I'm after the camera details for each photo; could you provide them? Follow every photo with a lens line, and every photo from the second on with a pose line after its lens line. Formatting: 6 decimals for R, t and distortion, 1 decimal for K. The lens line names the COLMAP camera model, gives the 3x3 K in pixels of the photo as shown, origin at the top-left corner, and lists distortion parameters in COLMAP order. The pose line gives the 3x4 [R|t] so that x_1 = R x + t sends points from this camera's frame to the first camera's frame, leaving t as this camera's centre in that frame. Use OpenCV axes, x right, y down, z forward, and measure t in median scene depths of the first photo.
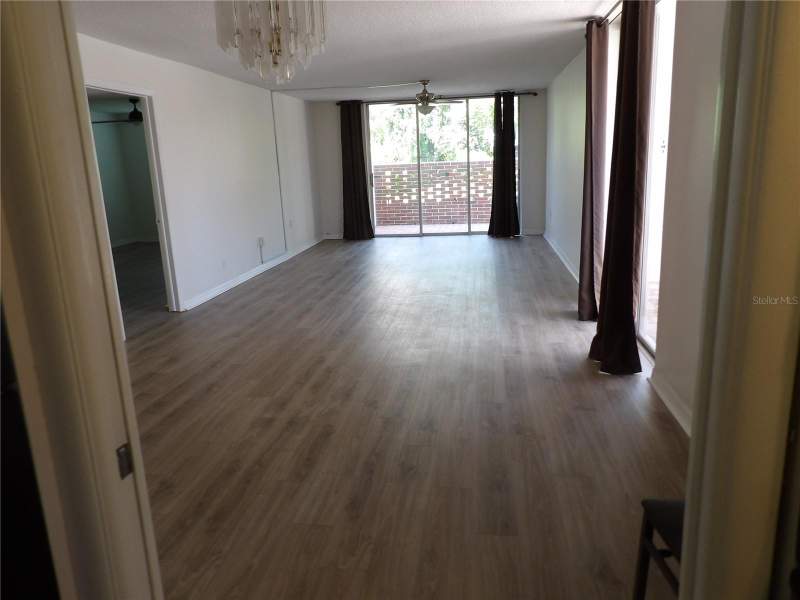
lens RADIAL K [[573.0, 0, 397.5], [0, 573.0, 295.7], [0, 0, 1]] dist [-0.042593, 0.059229]
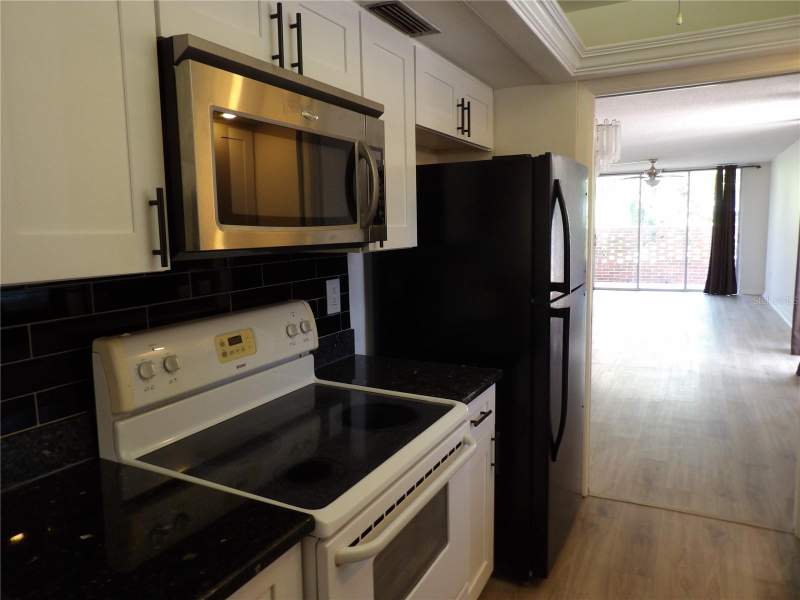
lens RADIAL K [[573.0, 0, 397.5], [0, 573.0, 295.7], [0, 0, 1]] dist [-0.042593, 0.059229]
pose [[0.944889, 0.057282, -0.322341, -0.048268], [-0.090730, 0.991827, -0.089707, 0.054249], [0.314568, 0.114009, 0.942363, -0.223349]]
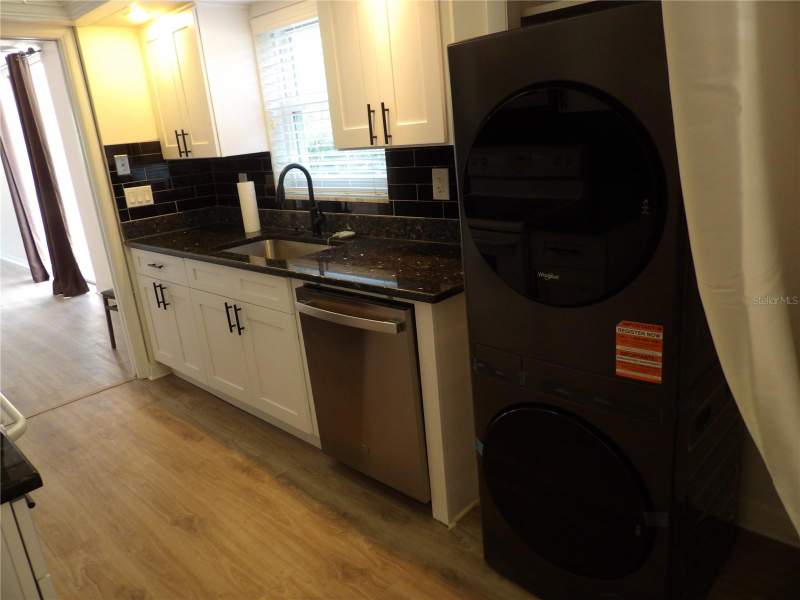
lens RADIAL K [[573.0, 0, 397.5], [0, 573.0, 295.7], [0, 0, 1]] dist [-0.042593, 0.059229]
pose [[0.575132, -0.235234, 0.783510, -0.140862], [0.244806, 0.963365, 0.109534, 0.071665], [-0.780572, 0.128812, 0.611649, -0.279622]]
